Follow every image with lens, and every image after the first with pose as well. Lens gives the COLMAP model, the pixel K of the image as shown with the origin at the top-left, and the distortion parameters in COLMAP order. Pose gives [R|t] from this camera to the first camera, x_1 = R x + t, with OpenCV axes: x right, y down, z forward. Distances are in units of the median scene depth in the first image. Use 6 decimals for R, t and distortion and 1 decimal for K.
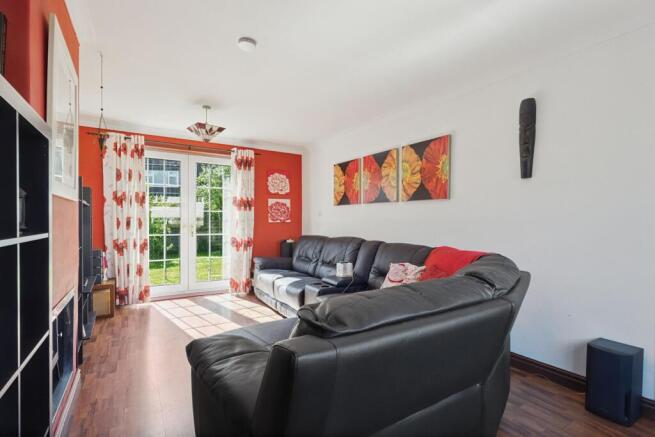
lens RADIAL K [[314.3, 0, 330.3], [0, 314.3, 222.7], [0, 0, 1]] dist [0.006259, -0.001077]
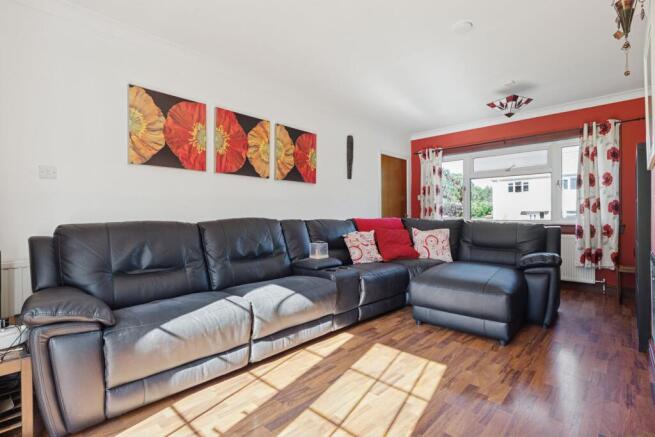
lens RADIAL K [[314.3, 0, 329.3], [0, 314.3, 219.7], [0, 0, 1]] dist [0.006259, -0.001077]
pose [[-0.251354, -0.019138, 0.967706, -0.657471], [0.006086, 0.999753, 0.021353, 0.033209], [-0.967876, 0.011257, -0.251176, 0.931446]]
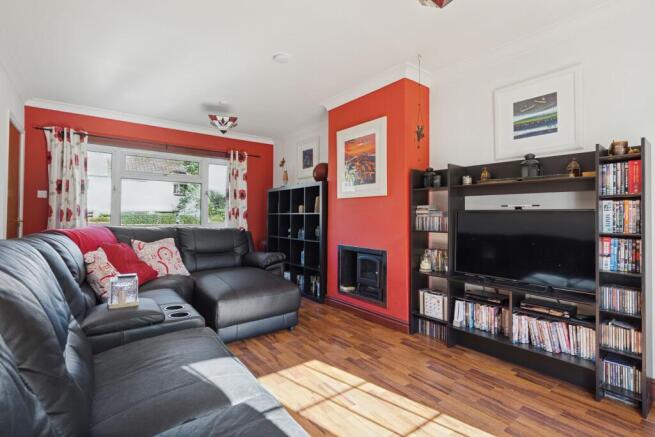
lens RADIAL K [[314.3, 0, 324.1], [0, 314.3, 212.2], [0, 0, 1]] dist [0.006259, -0.001077]
pose [[-0.996180, -0.017819, -0.085489, -0.190745], [-0.017009, 0.999803, -0.010185, 0.017075], [0.085654, -0.008692, -0.996287, 1.195830]]
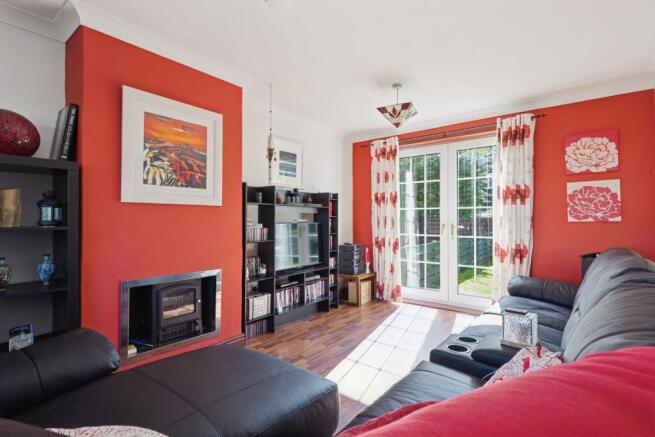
lens RADIAL K [[314.3, 0, 328.3], [0, 314.3, 215.3], [0, 0, 1]] dist [0.006259, -0.001077]
pose [[0.331331, -0.019410, -0.943315, 0.286393], [-0.002860, 0.999763, -0.021576, 0.000906], [0.943510, 0.009847, 0.331197, 0.464118]]
